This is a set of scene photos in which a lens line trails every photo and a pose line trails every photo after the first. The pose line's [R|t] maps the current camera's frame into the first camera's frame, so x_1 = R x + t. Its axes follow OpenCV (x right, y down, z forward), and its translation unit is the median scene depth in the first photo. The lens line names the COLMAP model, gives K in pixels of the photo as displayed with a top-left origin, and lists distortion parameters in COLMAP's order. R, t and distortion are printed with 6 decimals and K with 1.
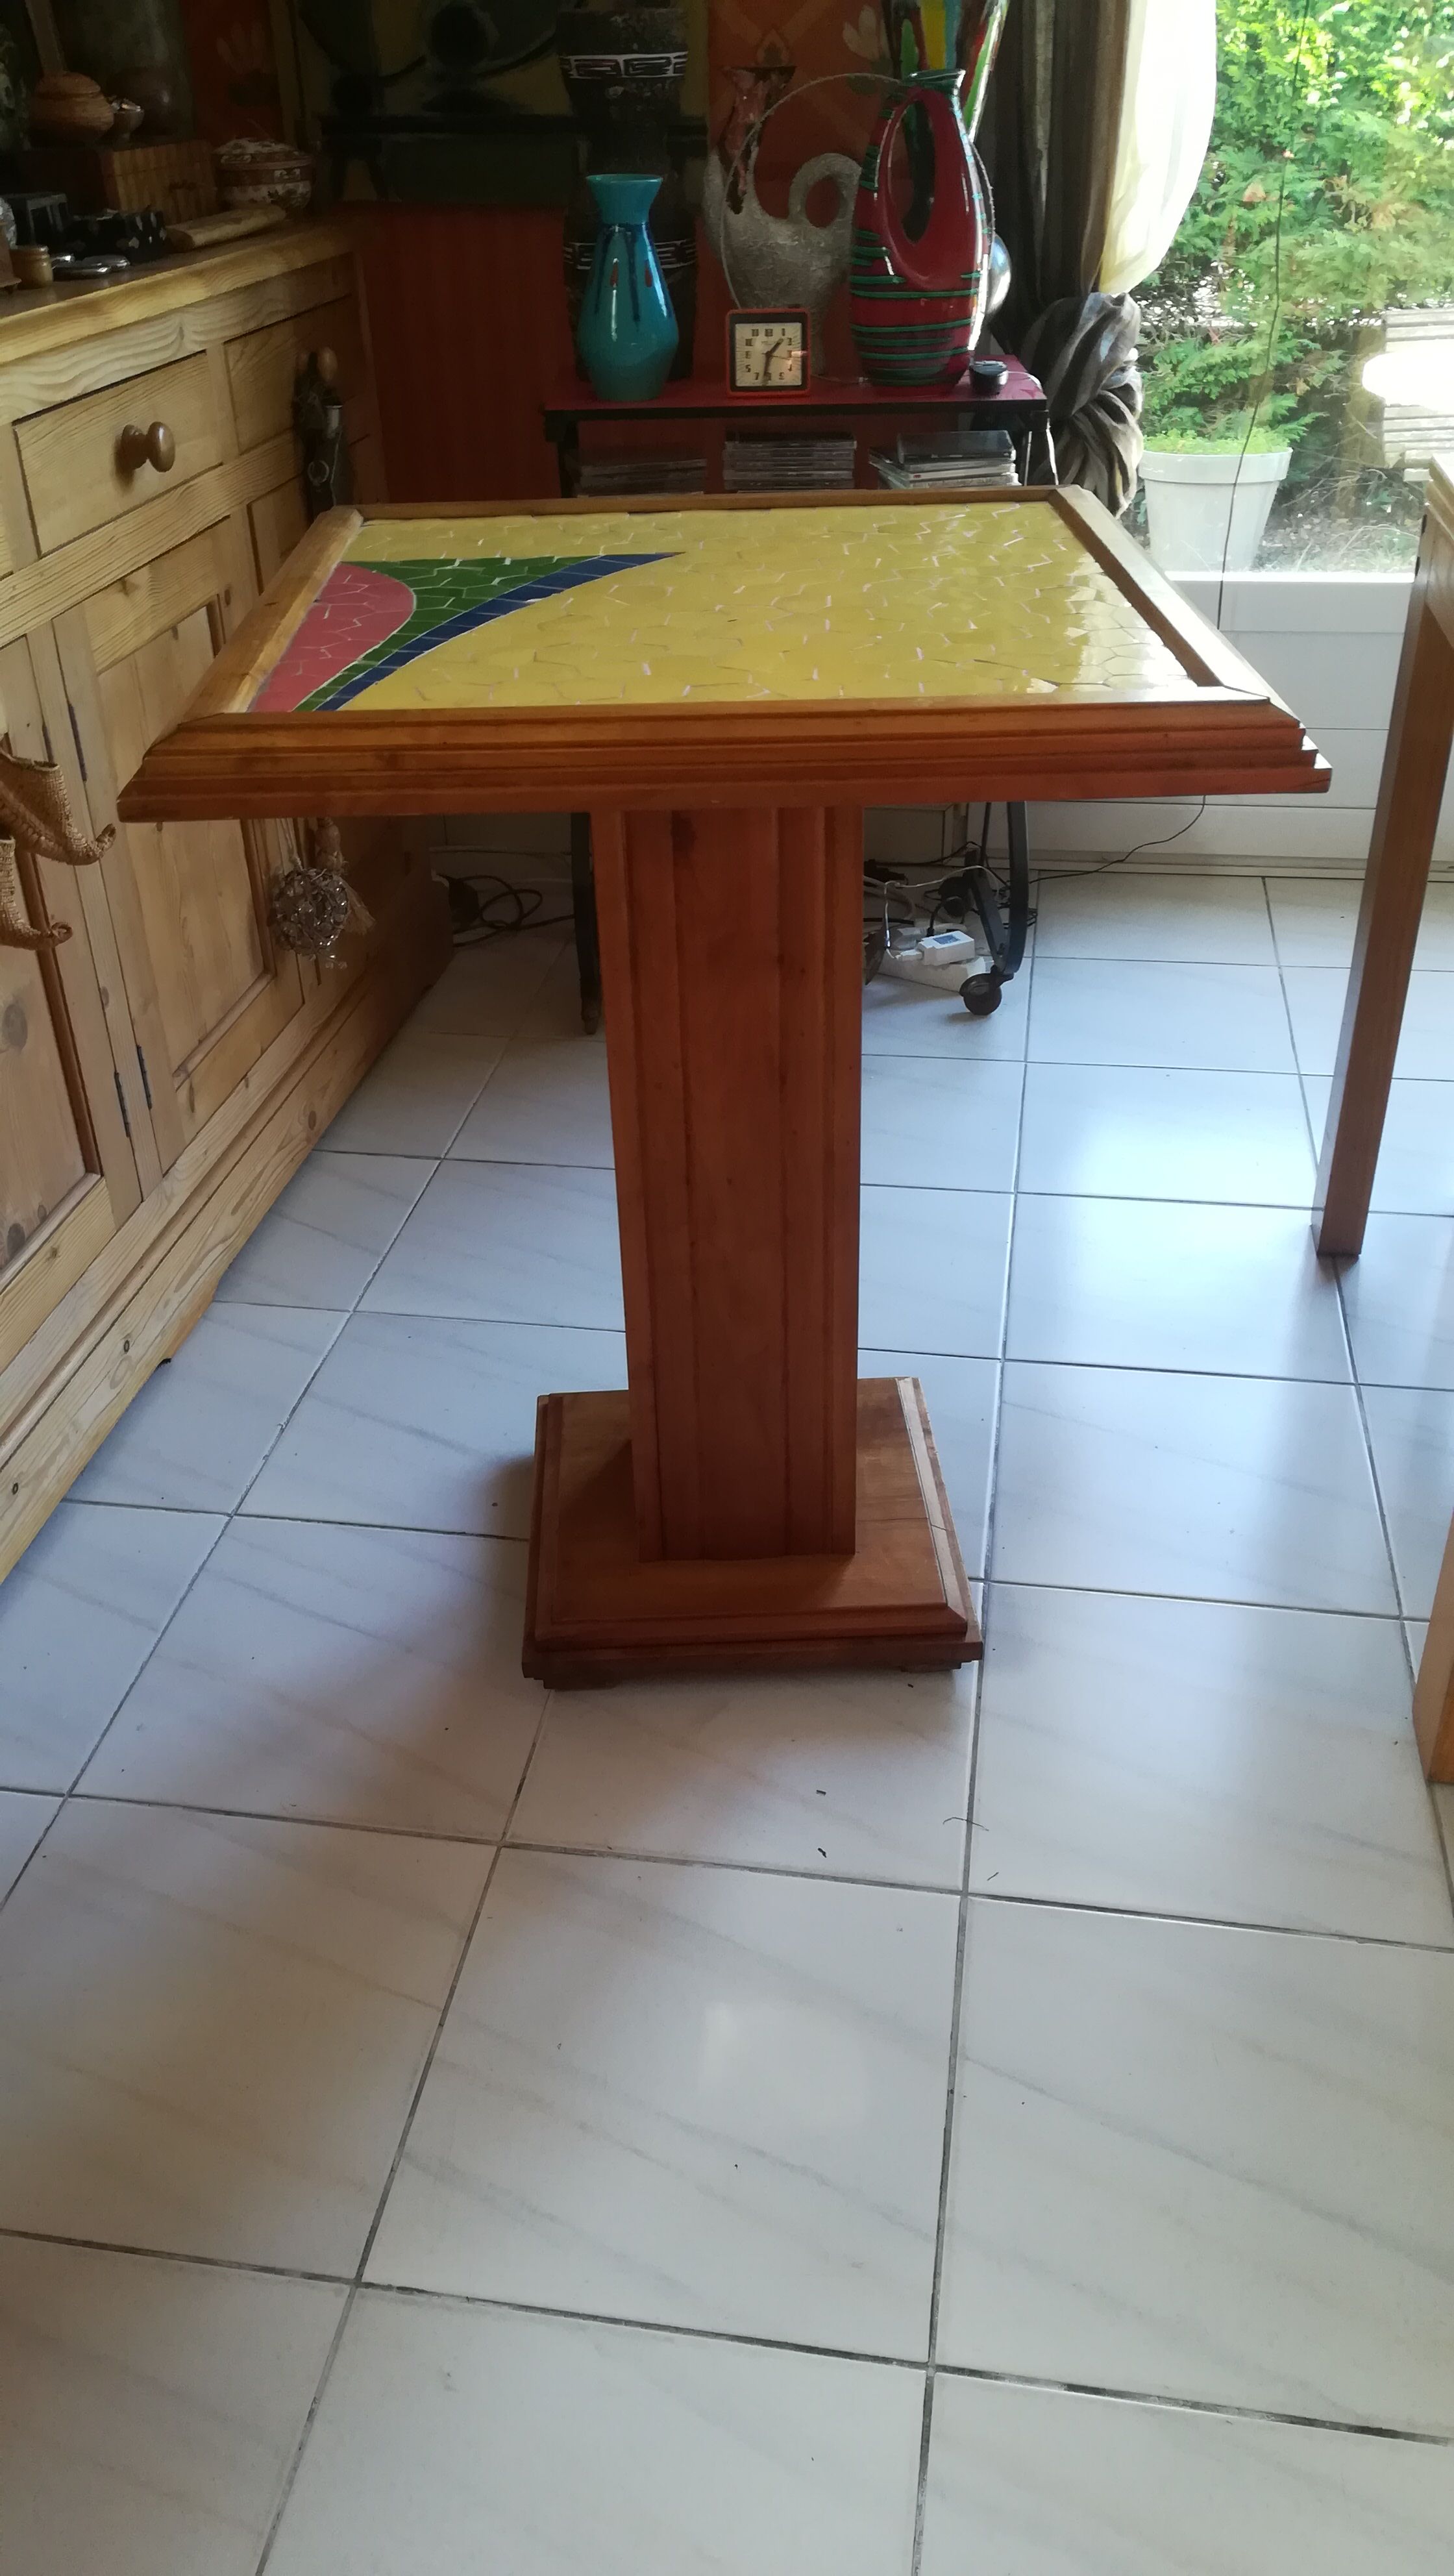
lens RADIAL K [[1930.8, 0, 730.9], [0, 1930.8, 1297.1], [0, 0, 1]] dist [0.064430, -0.111171]
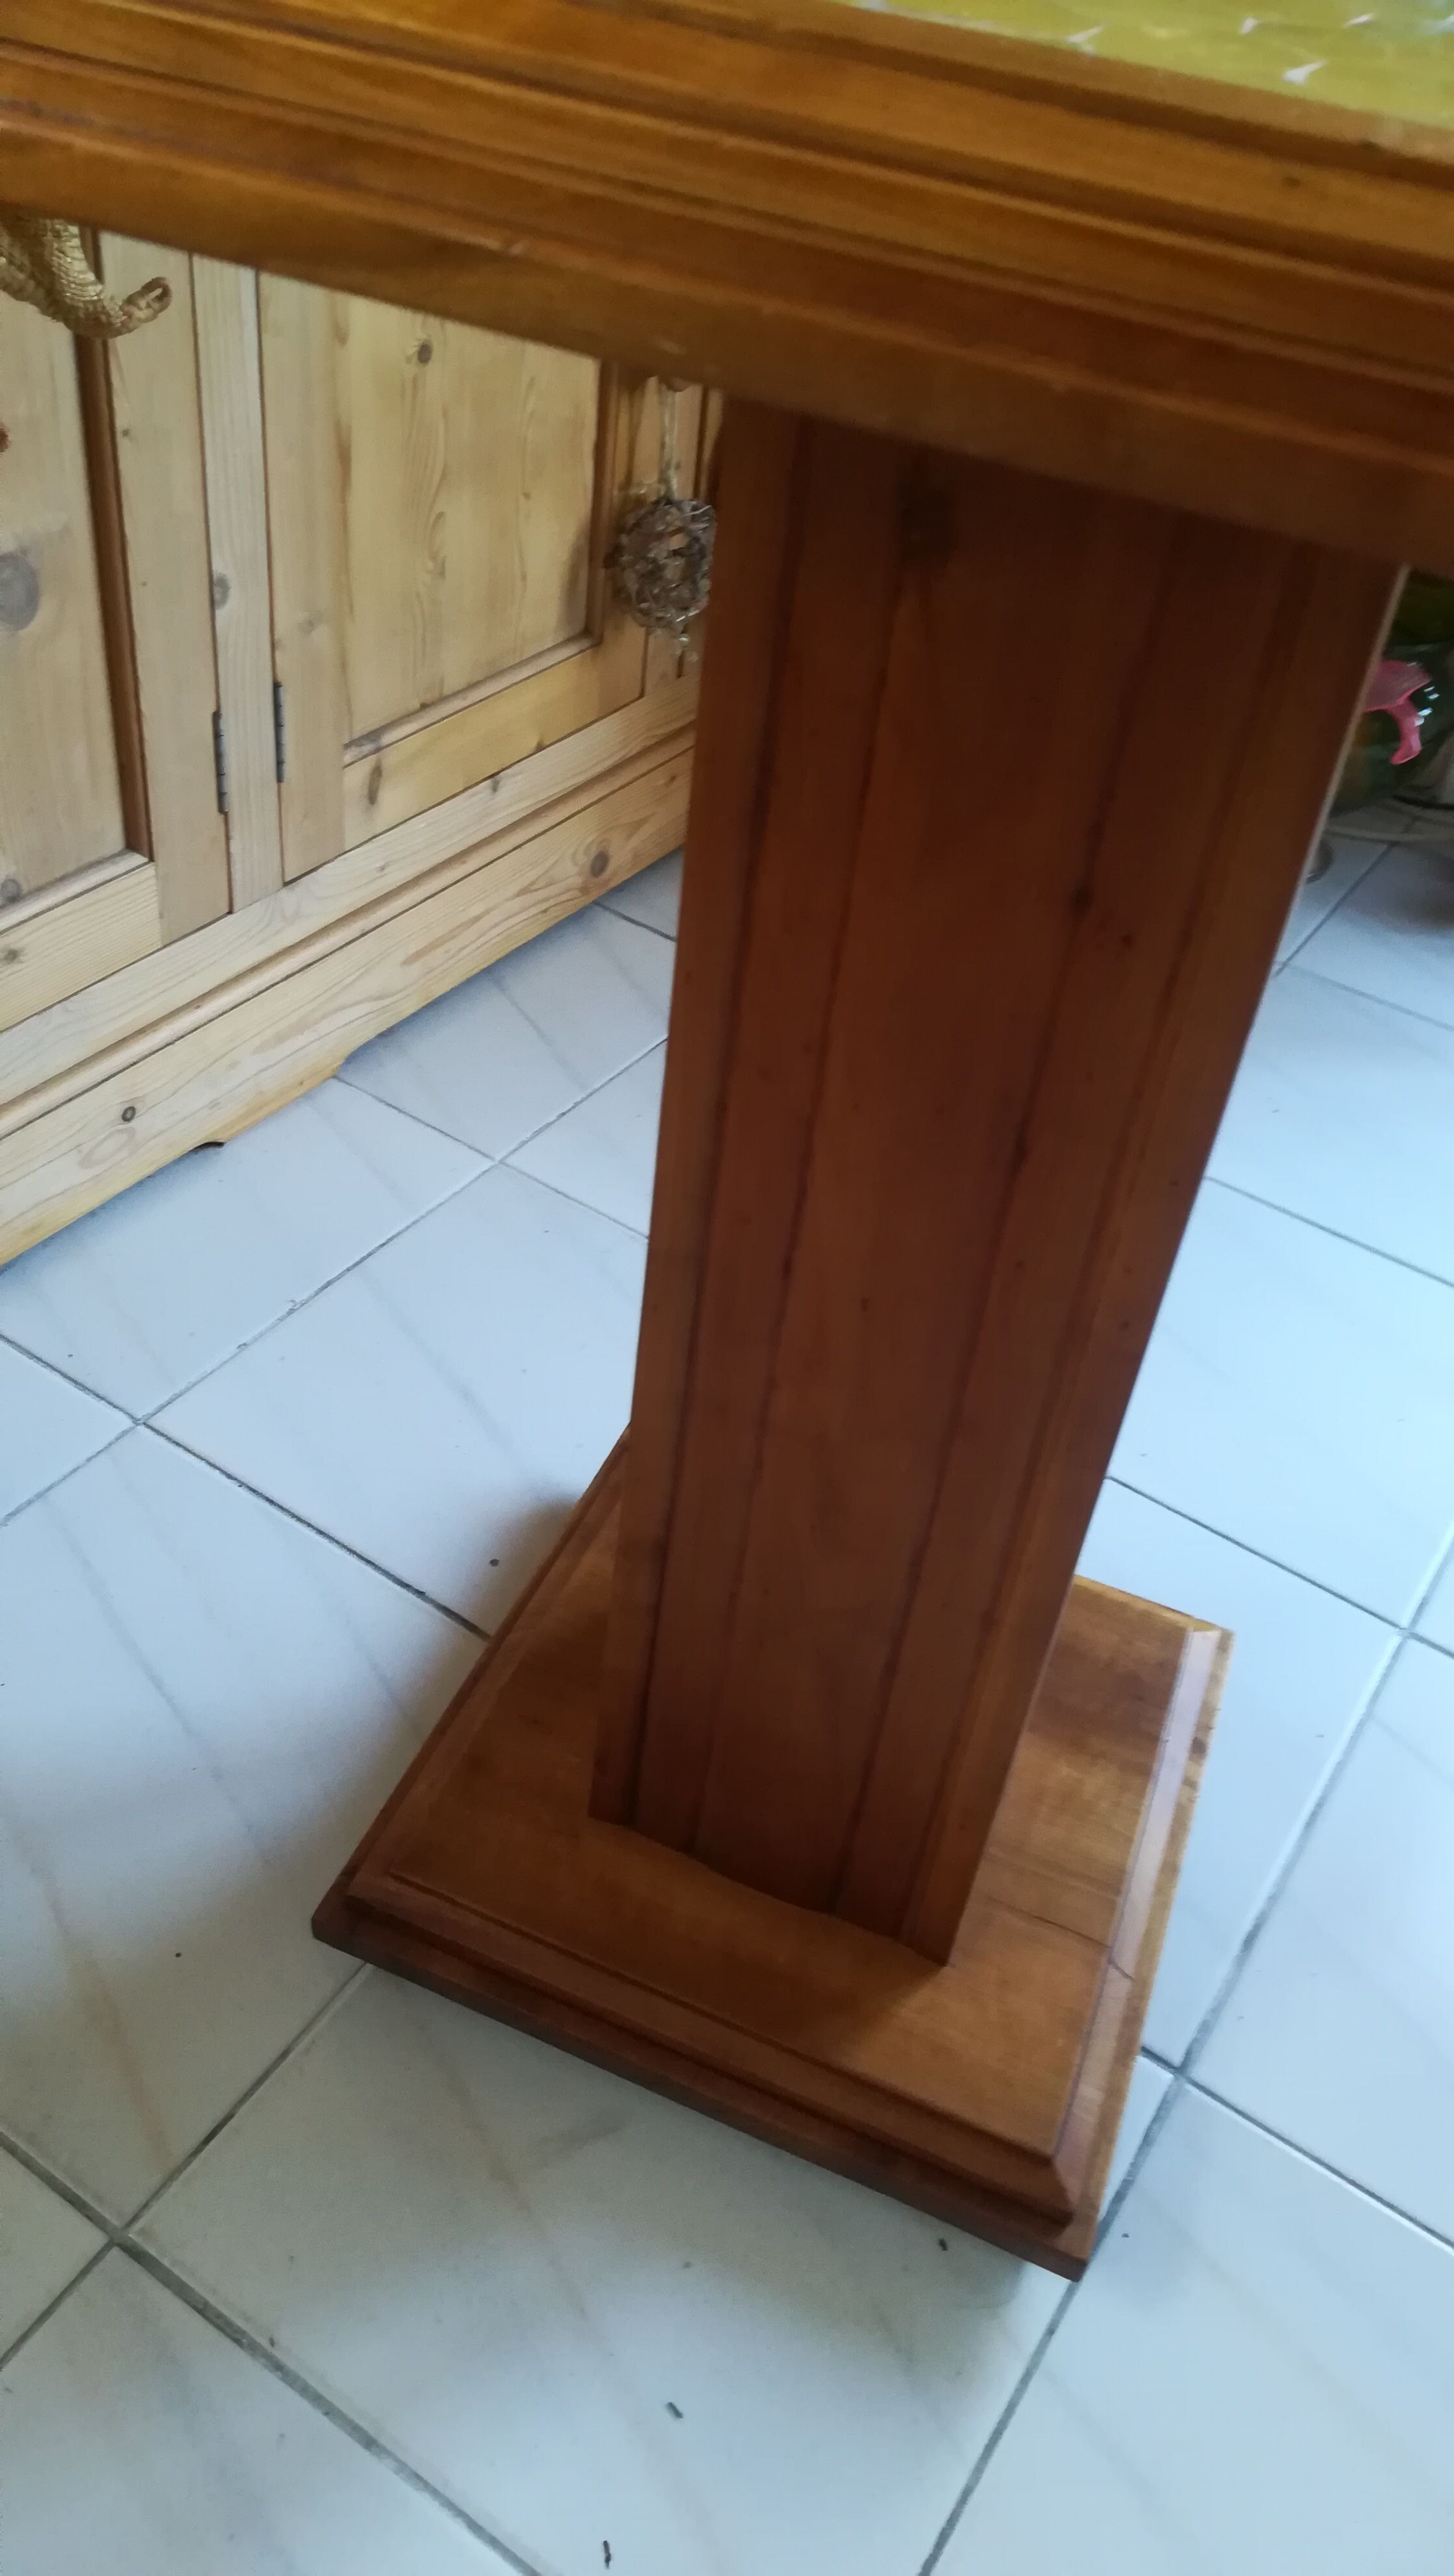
lens RADIAL K [[1930.8, 0, 730.9], [0, 1930.8, 1297.1], [0, 0, 1]] dist [0.064430, -0.111171]
pose [[0.904072, 0.358819, -0.232167, 0.059559], [-0.326201, 0.930326, 0.167592, -0.098442], [0.276126, -0.075782, 0.958129, 0.408226]]
